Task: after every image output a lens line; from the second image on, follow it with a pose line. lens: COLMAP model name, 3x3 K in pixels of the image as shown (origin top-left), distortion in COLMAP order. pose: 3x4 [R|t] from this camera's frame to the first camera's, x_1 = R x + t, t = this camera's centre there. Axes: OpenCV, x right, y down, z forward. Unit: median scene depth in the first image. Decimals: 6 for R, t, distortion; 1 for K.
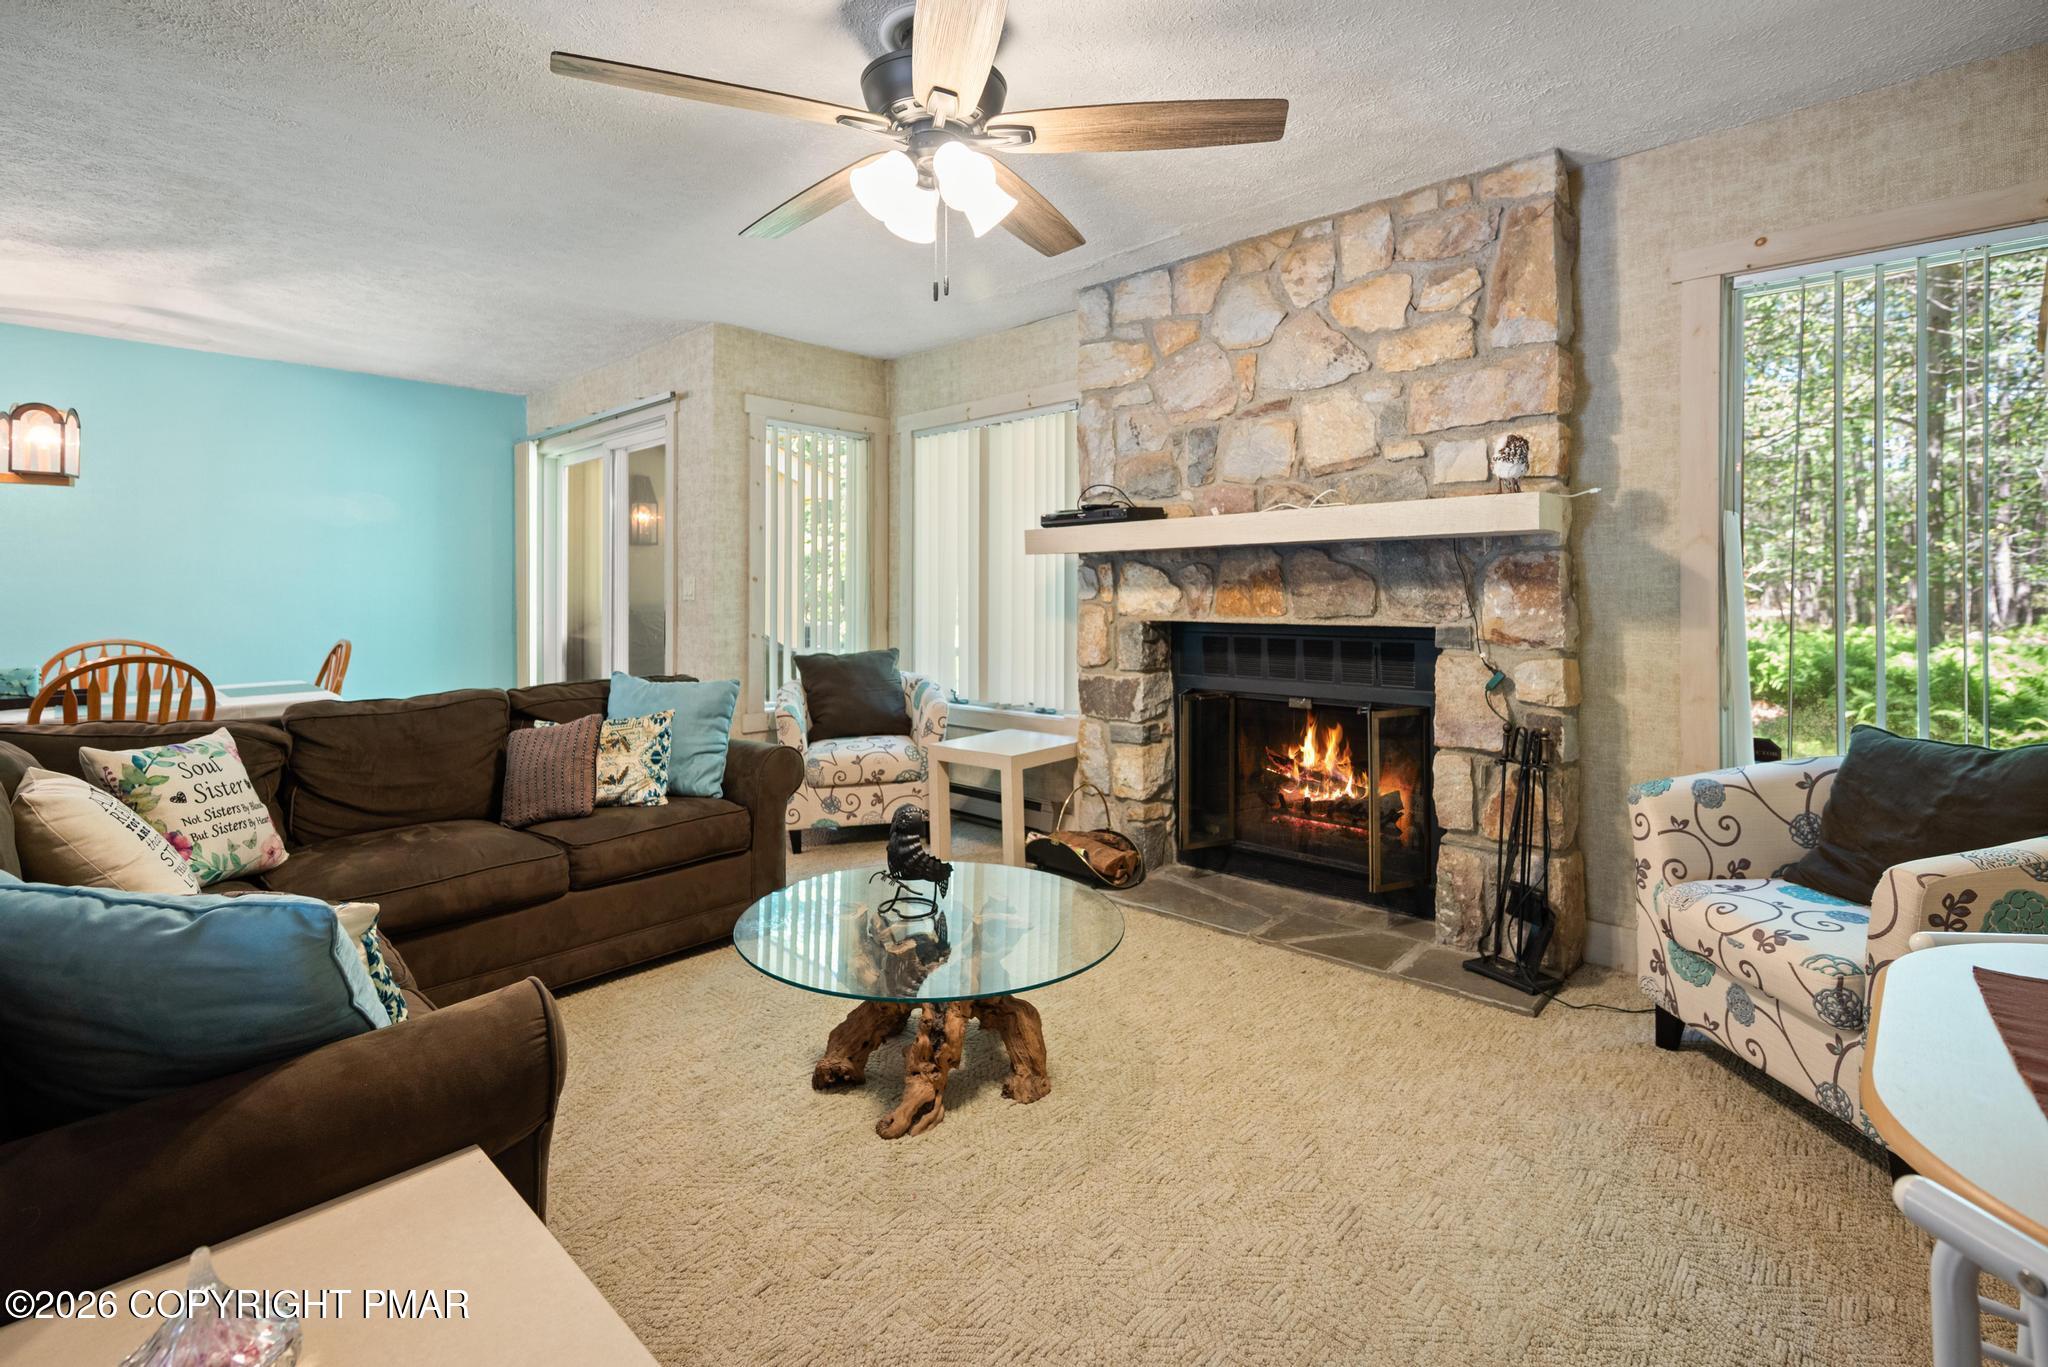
lens RADIAL K [[930.5, 0, 1026.0], [0, 930.5, 597.5], [0, 0, 1]] dist [-0.000741, 0.000324]
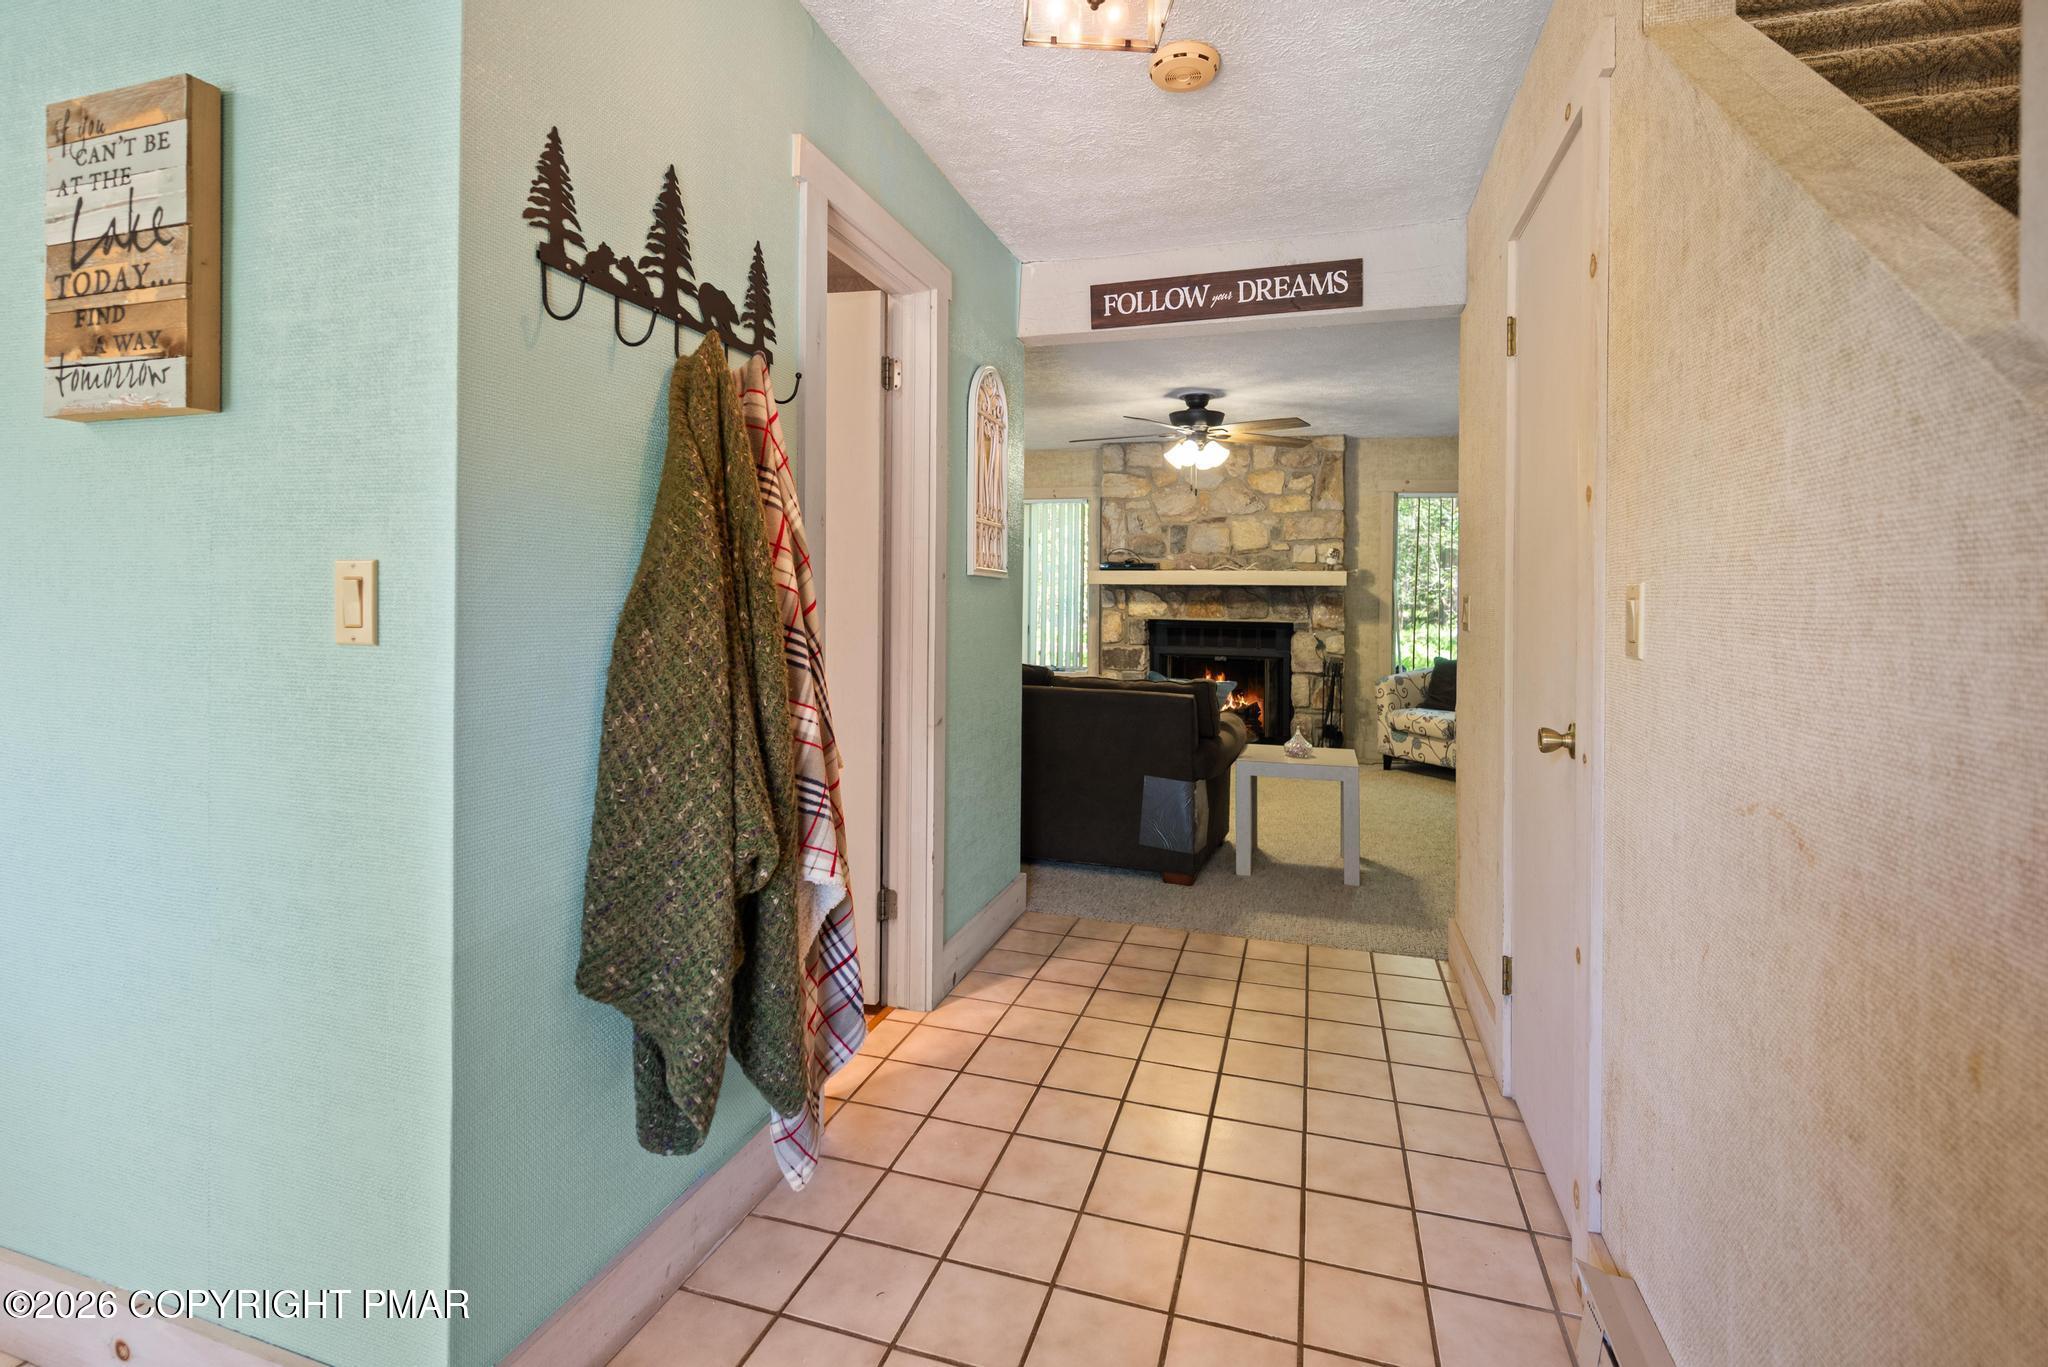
lens RADIAL K [[930.5, 0, 1018.1], [0, 930.5, 602.0], [0, 0, 1]] dist [-0.000741, 0.000324]
pose [[0.901172, 0.012056, 0.433294, -1.155138], [-0.016332, 0.999848, 0.006149, -0.022882], [-0.433154, -0.012618, 0.901232, -0.791469]]
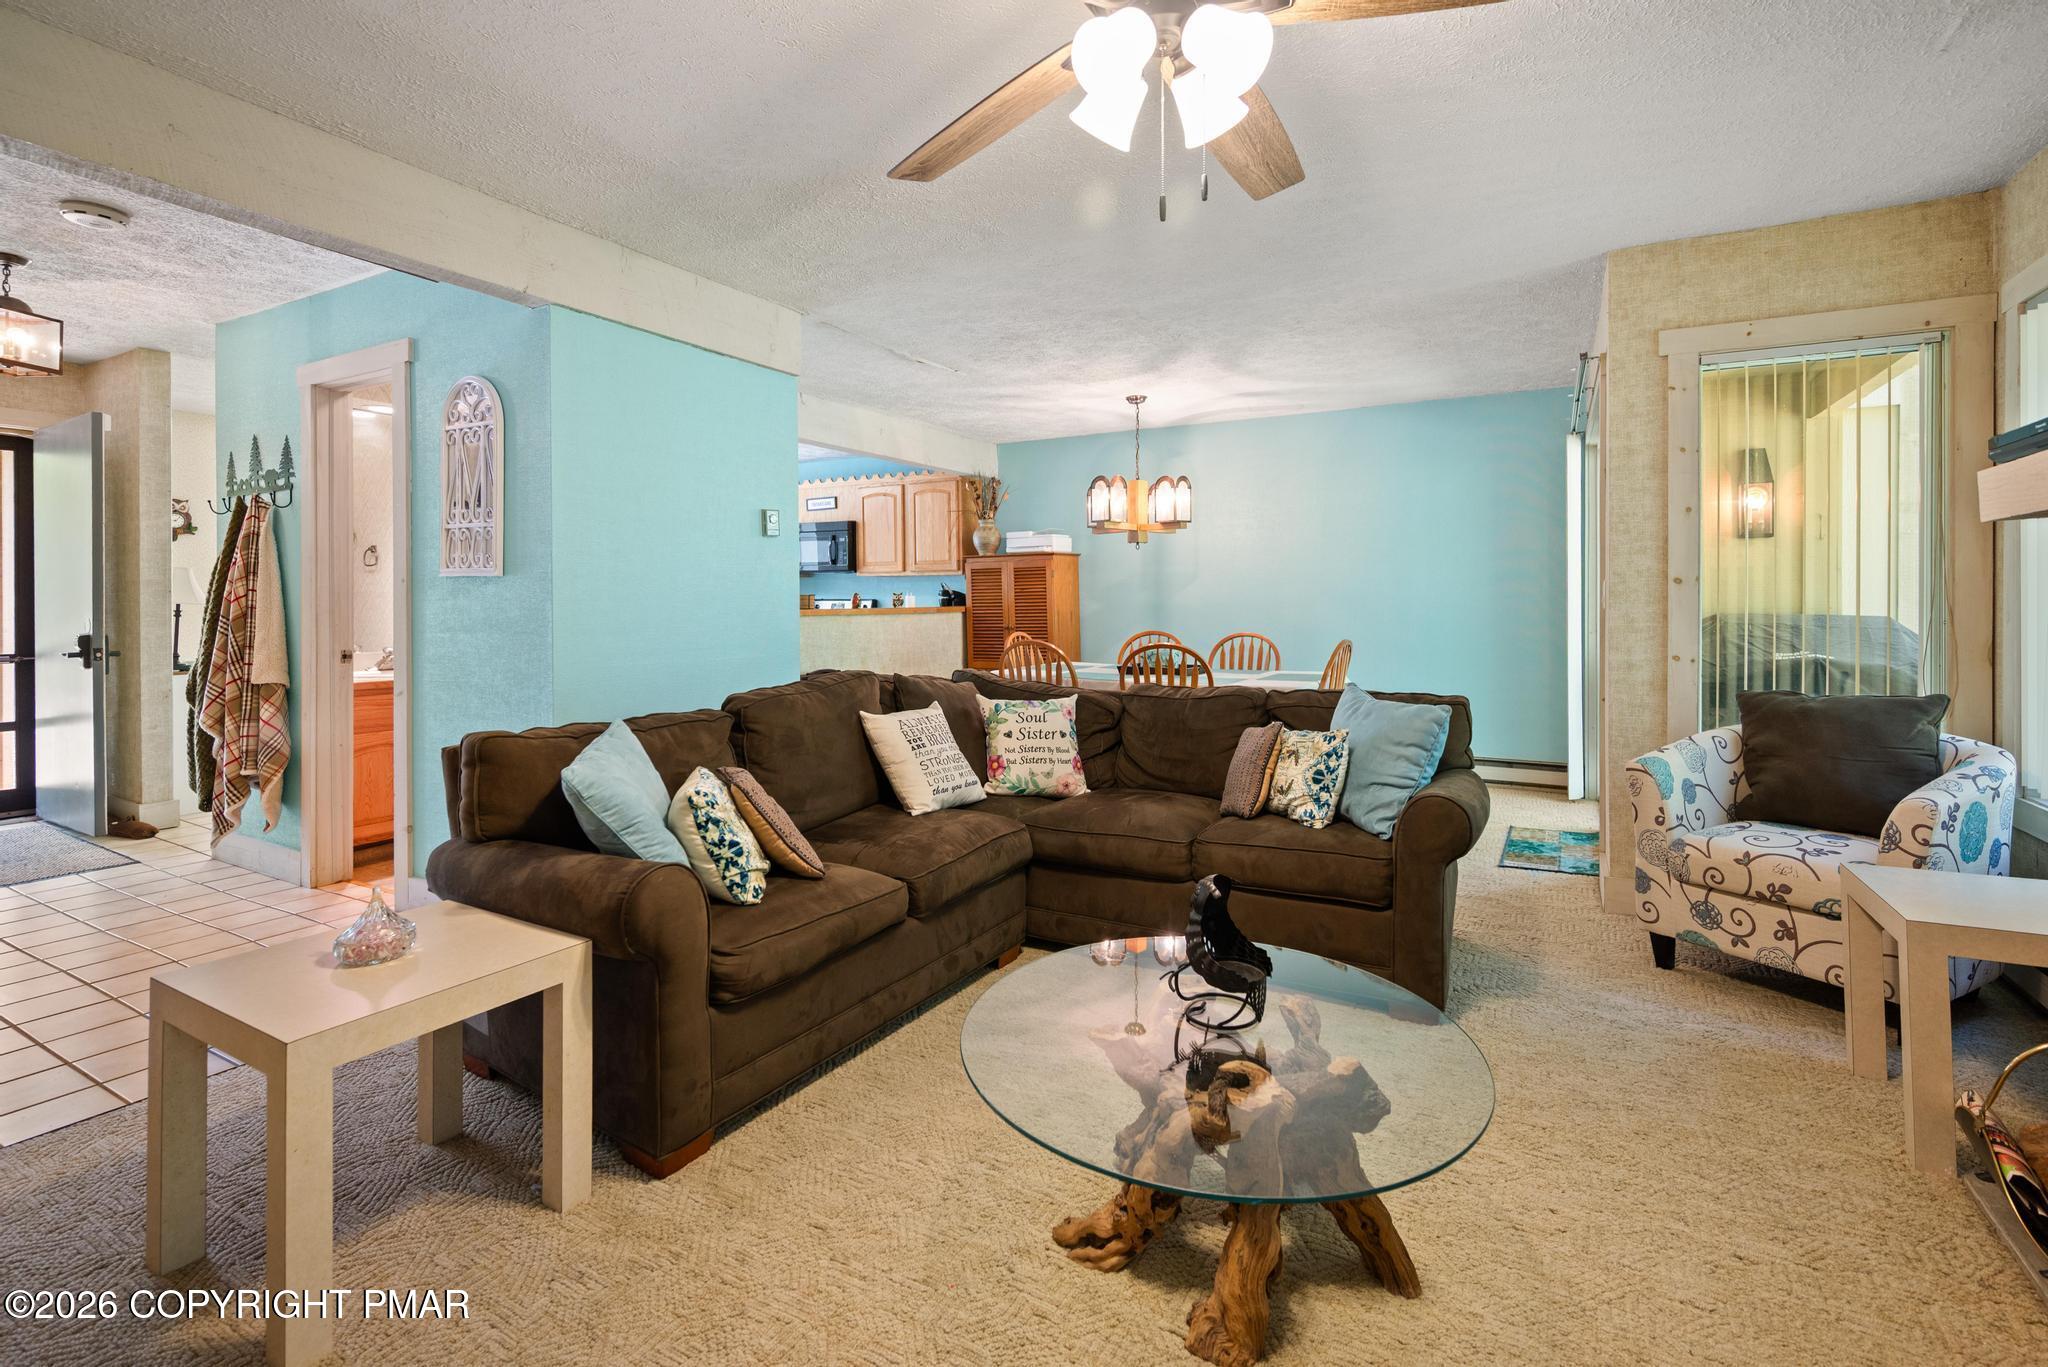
lens RADIAL K [[930.5, 0, 1046.1], [0, 930.5, 606.6], [0, 0, 1]] dist [-0.000741, 0.000324]
pose [[0.246370, 0.007084, -0.969150, 0.428074], [-0.002207, 0.999975, 0.006748, -0.004428], [0.969173, 0.000476, 0.246379, 0.491814]]
